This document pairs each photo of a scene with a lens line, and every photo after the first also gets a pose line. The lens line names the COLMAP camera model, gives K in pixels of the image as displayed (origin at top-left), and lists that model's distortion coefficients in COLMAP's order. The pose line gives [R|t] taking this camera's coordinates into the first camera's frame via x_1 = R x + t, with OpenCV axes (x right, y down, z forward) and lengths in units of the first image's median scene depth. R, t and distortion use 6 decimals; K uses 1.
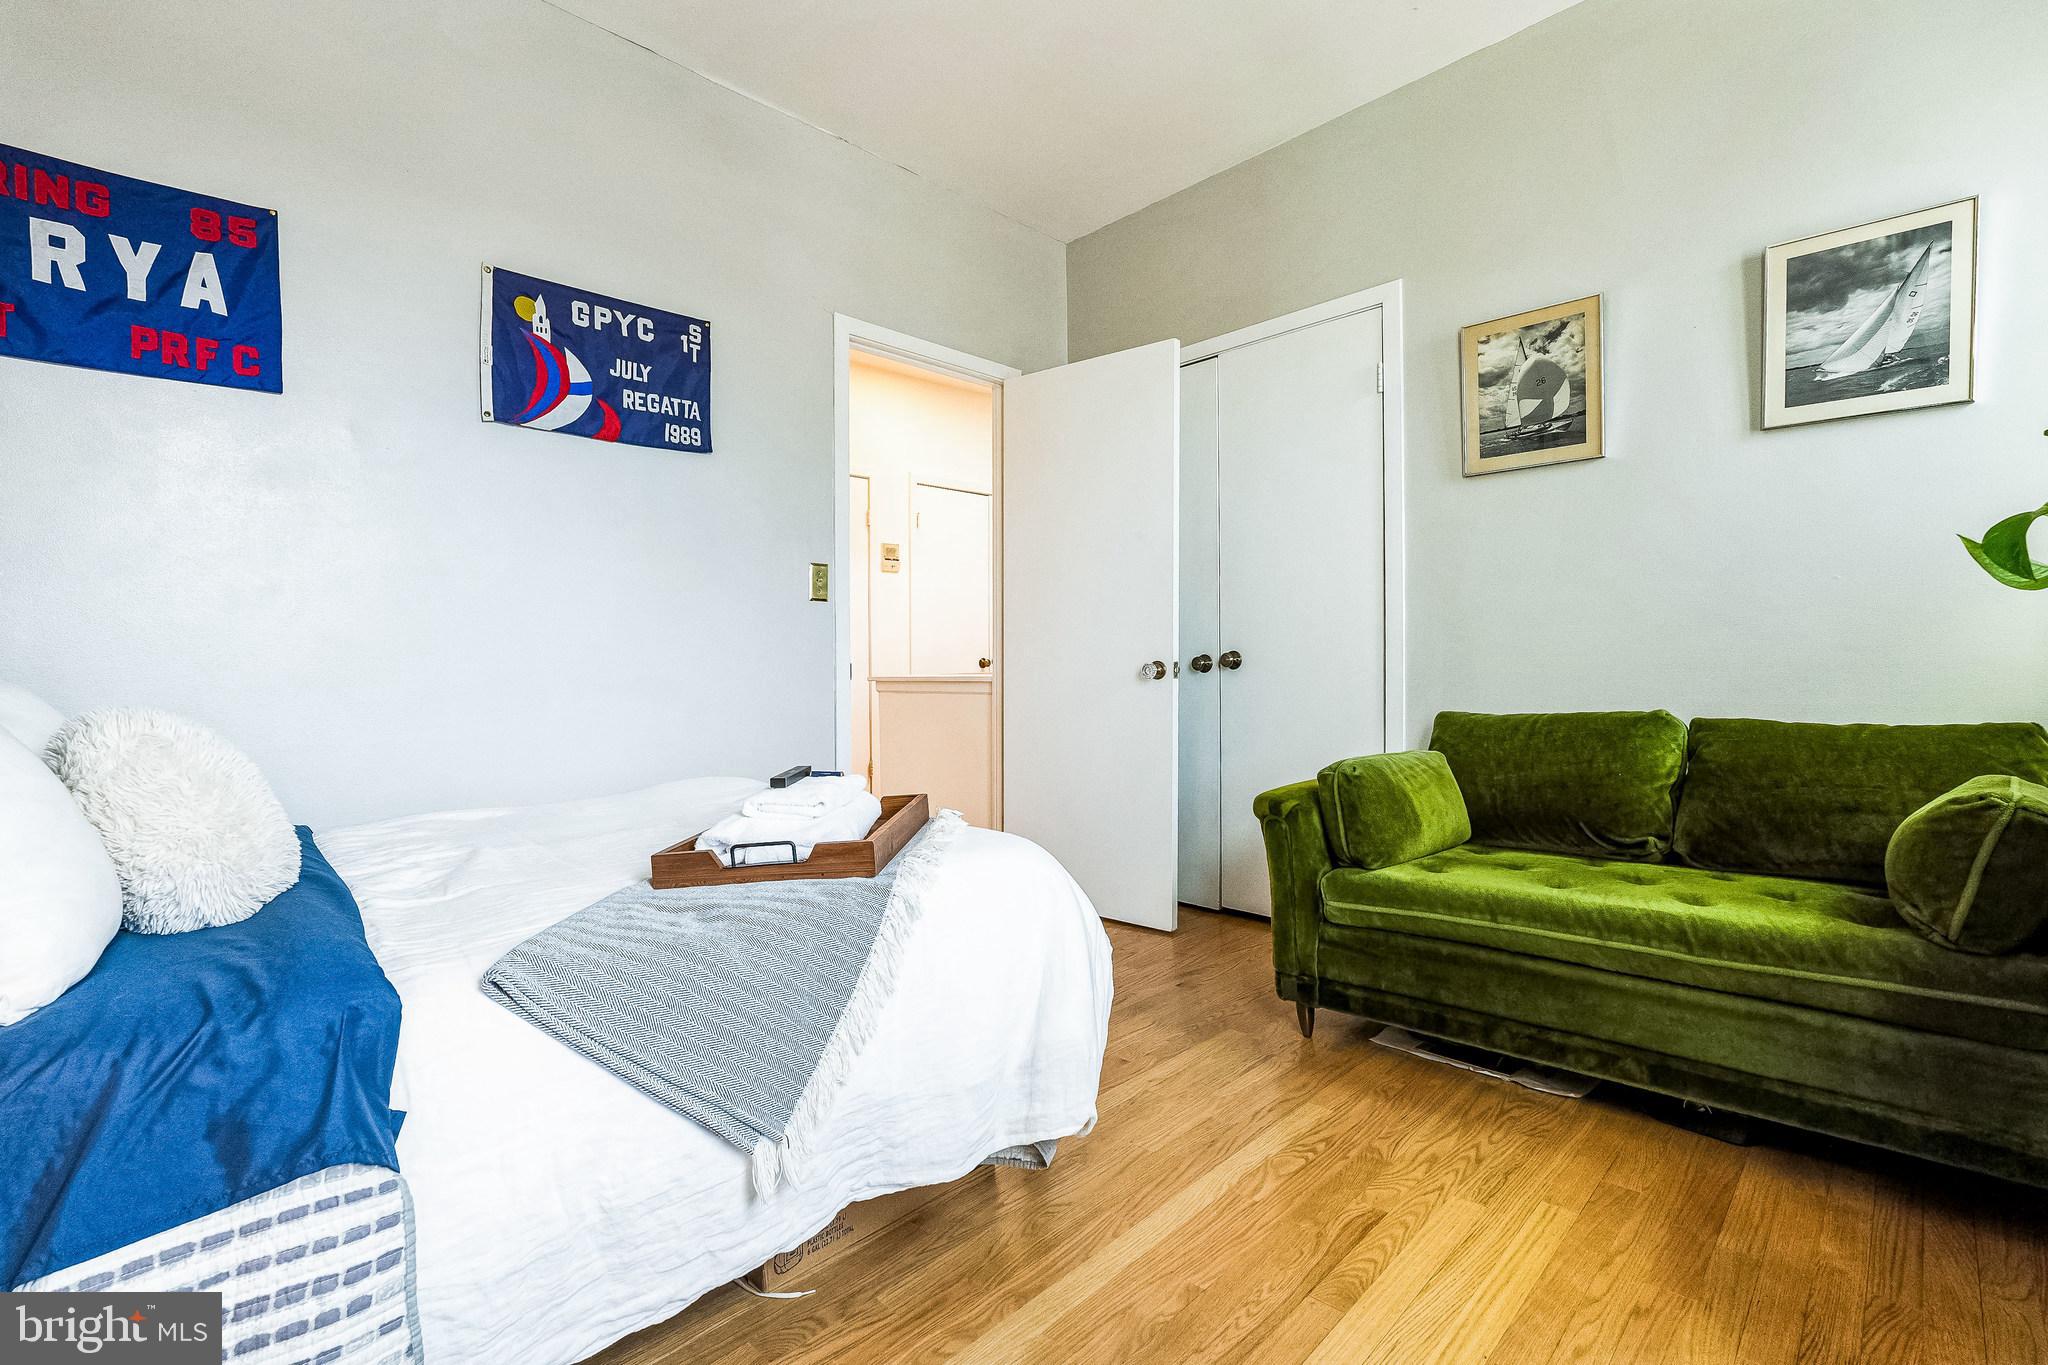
lens RADIAL K [[905.5, 0, 1017.1], [0, 905.5, 677.0], [0, 0, 1]] dist [-0.003107, -0.001463]
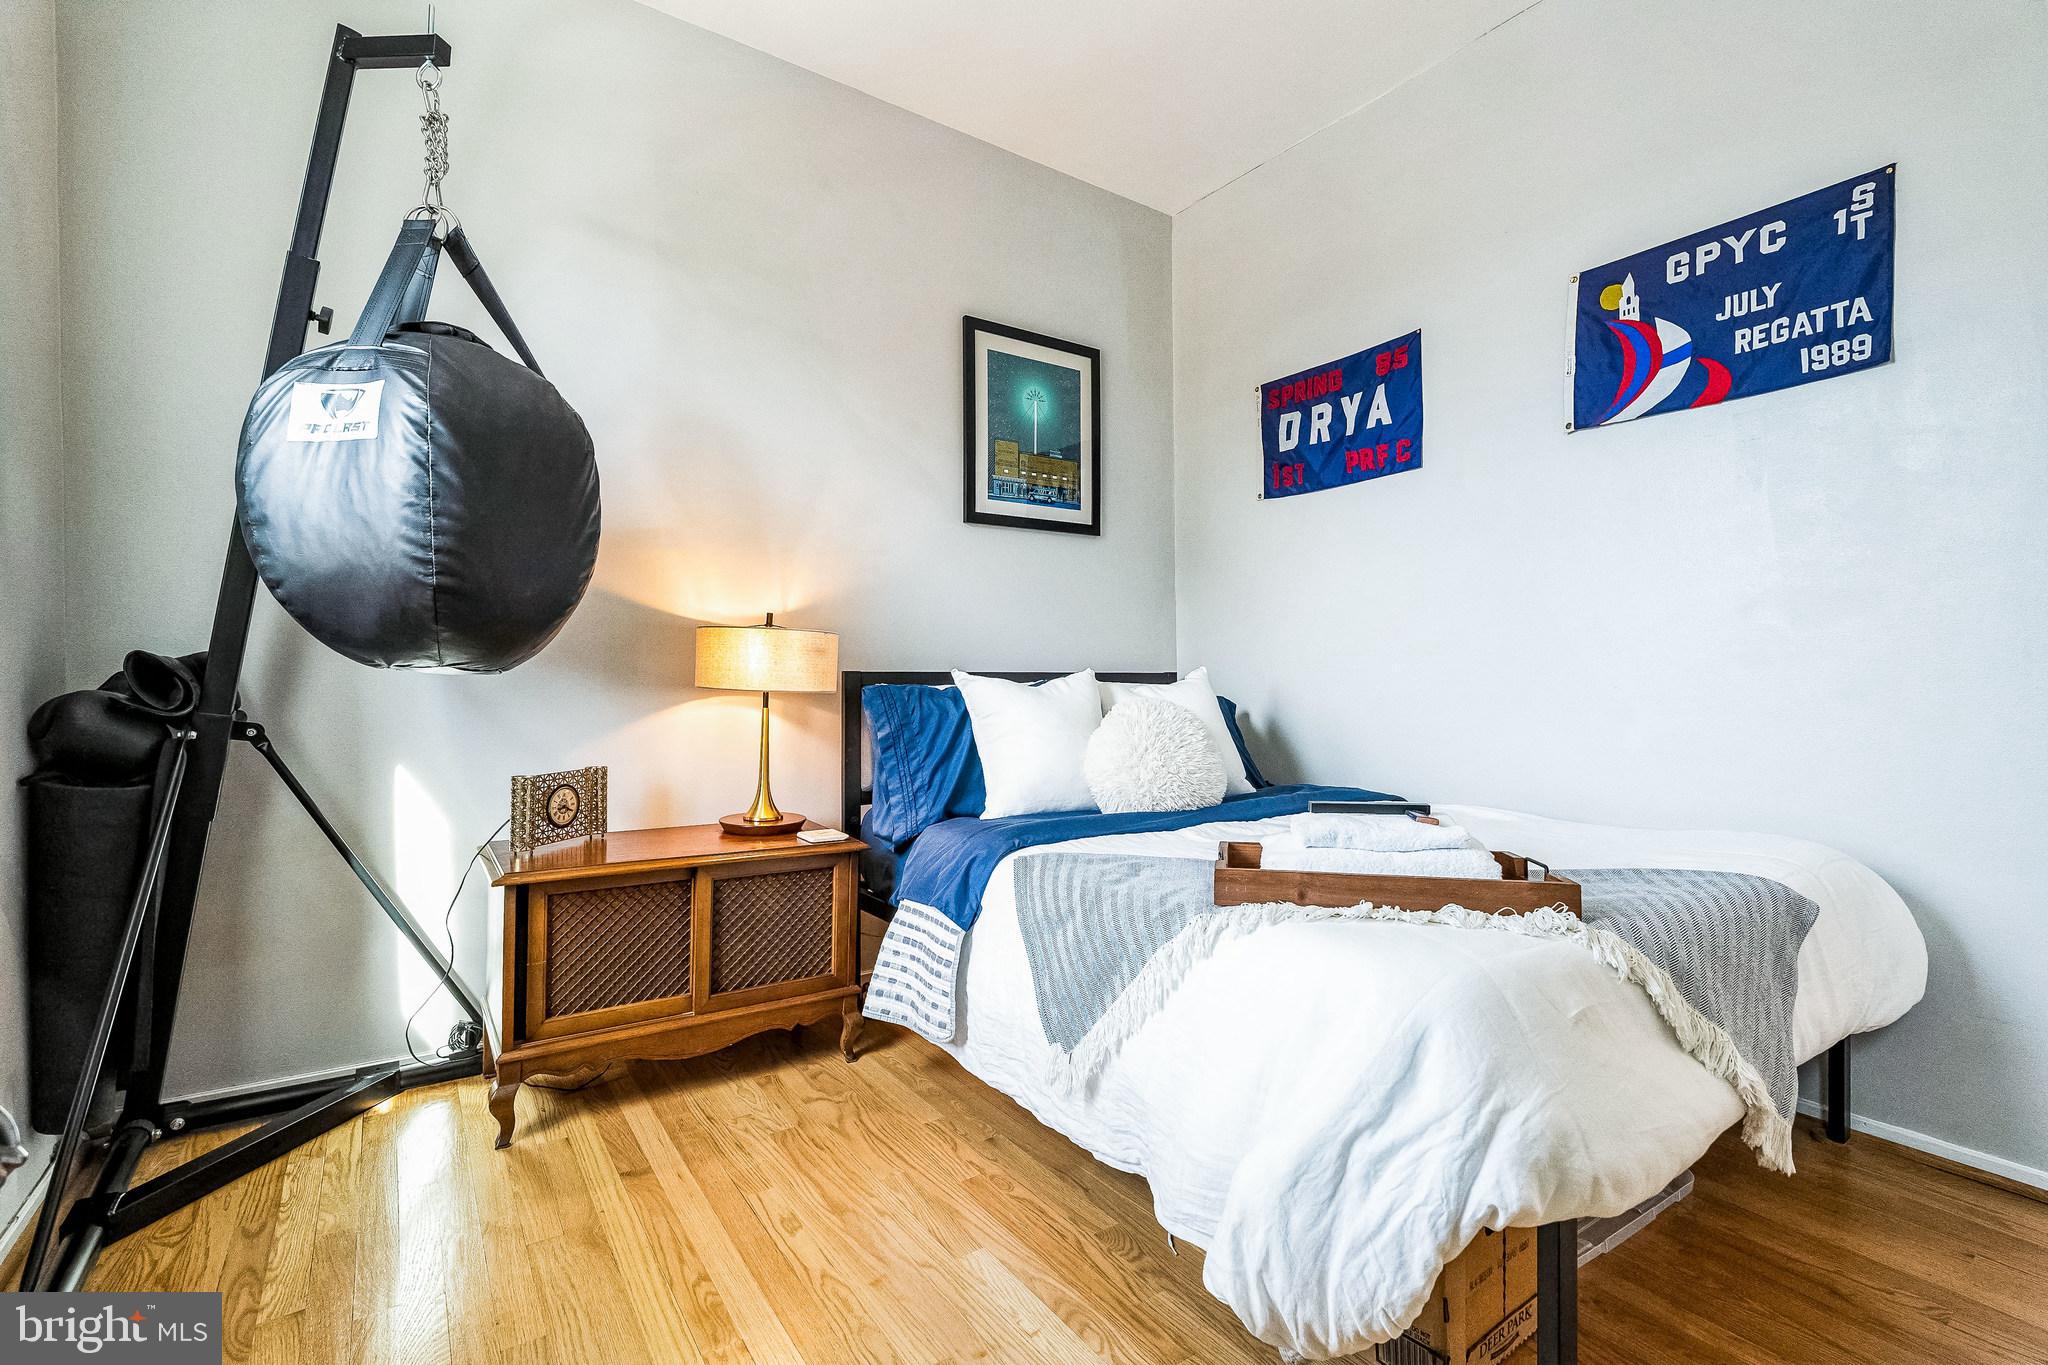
lens RADIAL K [[905.5, 0, 1013.7], [0, 905.5, 676.8], [0, 0, 1]] dist [-0.003107, -0.001463]
pose [[-0.181989, 0.018905, -0.983119, 0.485624], [-0.008163, 0.999752, 0.020736, -0.026864], [0.983267, 0.011799, -0.181790, 0.546435]]
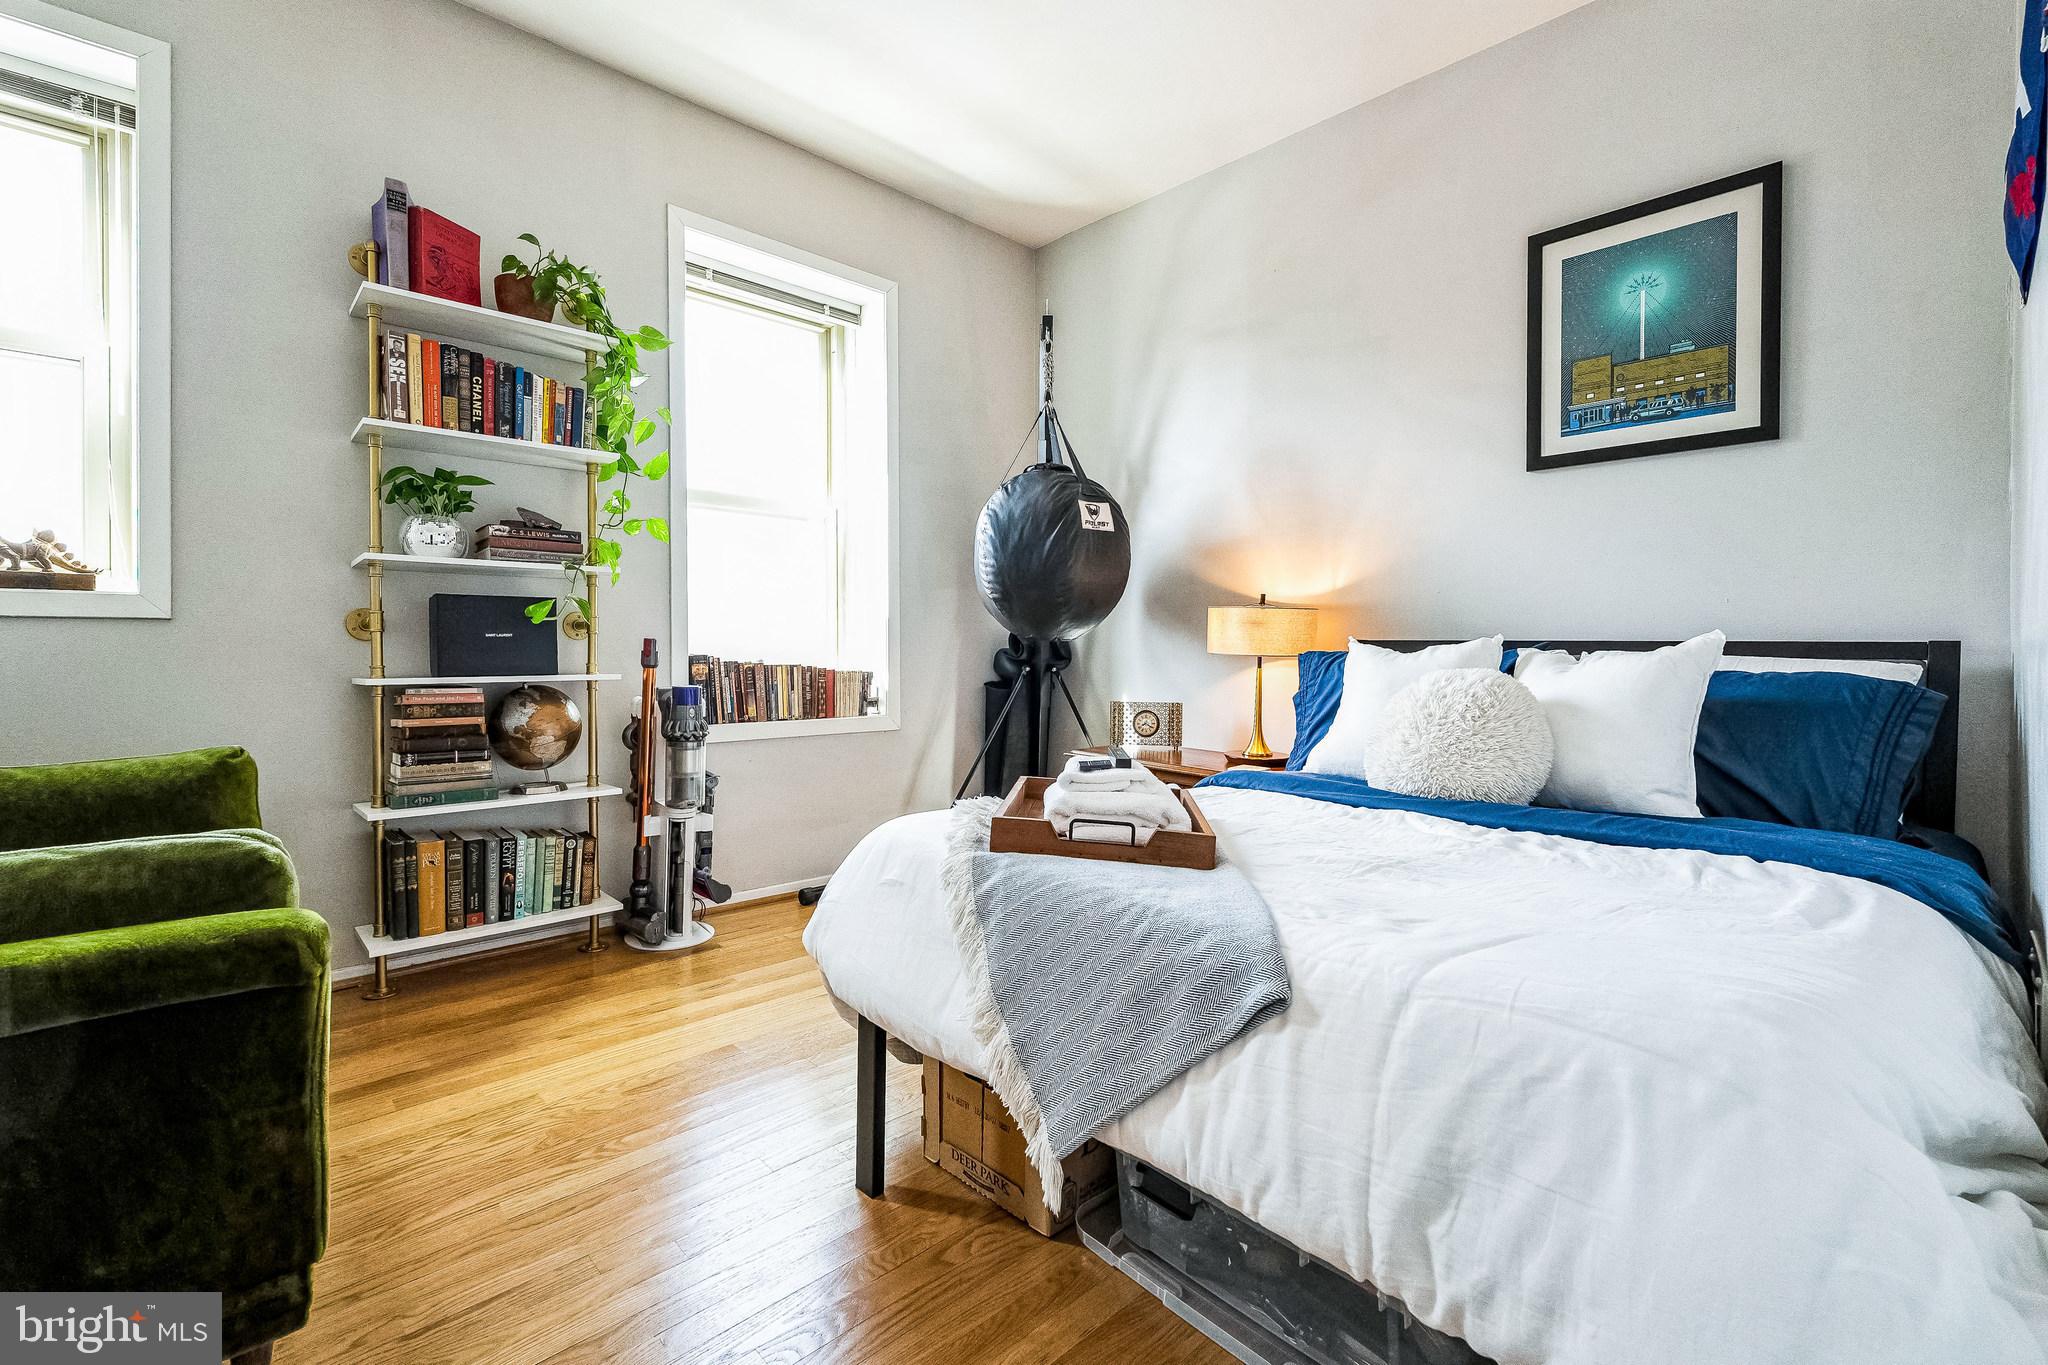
lens RADIAL K [[905.5, 0, 1025.3], [0, 905.5, 661.7], [0, 0, 1]] dist [-0.003107, -0.001463]
pose [[-0.999524, 0.008994, 0.029503, -0.114298], [0.009892, 0.999487, 0.030459, -0.021000], [-0.029214, 0.030736, -0.999100, 1.332415]]
